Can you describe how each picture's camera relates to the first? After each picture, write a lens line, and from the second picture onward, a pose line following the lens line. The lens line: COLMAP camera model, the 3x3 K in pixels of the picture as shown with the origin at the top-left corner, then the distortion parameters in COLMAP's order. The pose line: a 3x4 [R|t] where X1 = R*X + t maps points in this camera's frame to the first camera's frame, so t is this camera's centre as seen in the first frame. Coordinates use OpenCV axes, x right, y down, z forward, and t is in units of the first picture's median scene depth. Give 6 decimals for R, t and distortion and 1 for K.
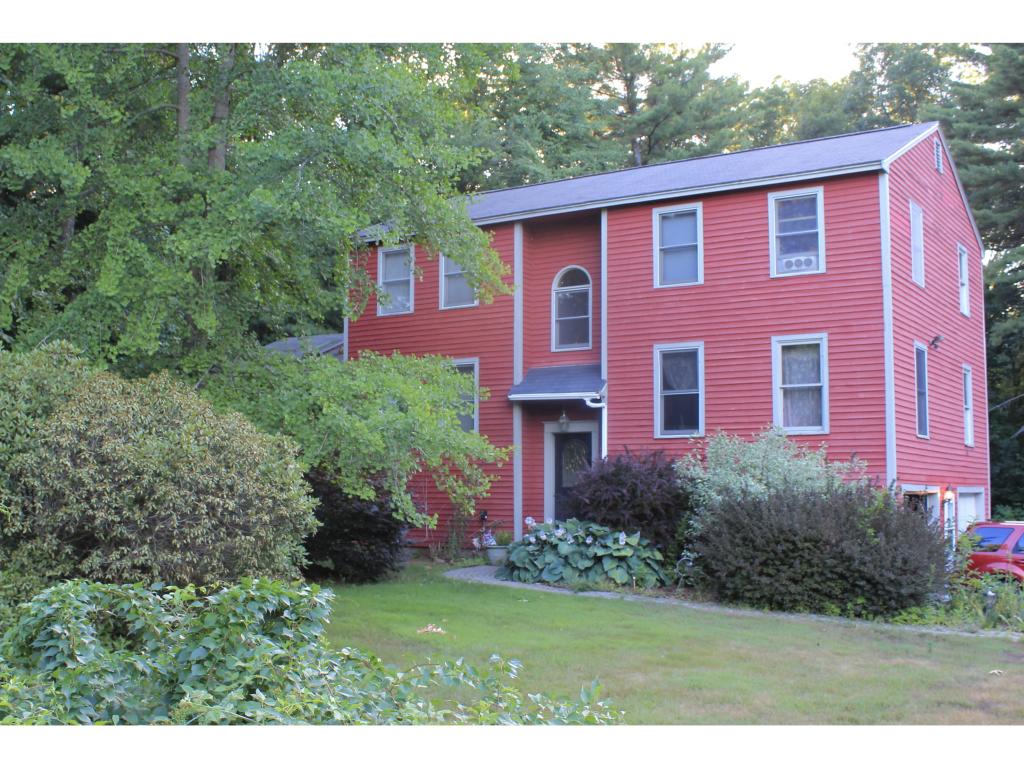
lens RADIAL K [[1135.0, 0, 512.0], [0, 1135.0, 384.0], [0, 0, 1]] dist [-0.000820, -0.032557]
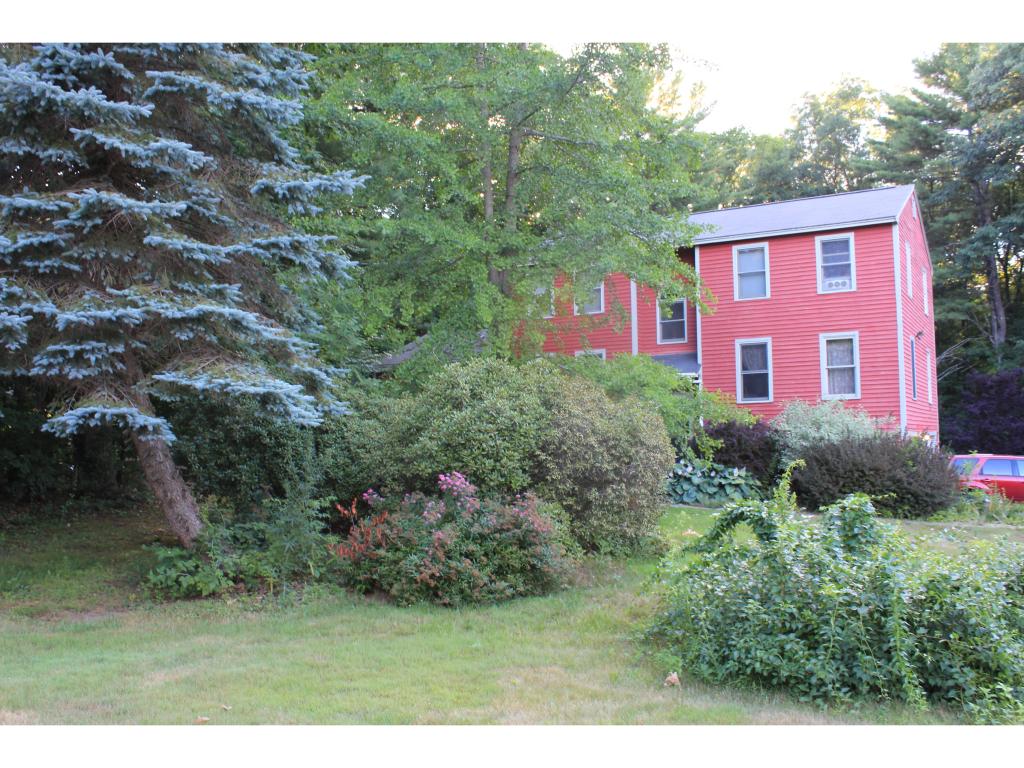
lens RADIAL K [[929.9, 0, 512.4], [0, 929.9, 370.2], [0, 0, 1]] dist [-0.004077, -0.000102]
pose [[0.995145, -0.016360, 0.097049, -0.294637], [0.014485, 0.999695, 0.019984, -0.024866], [-0.097346, -0.018481, 0.995079, -0.173418]]
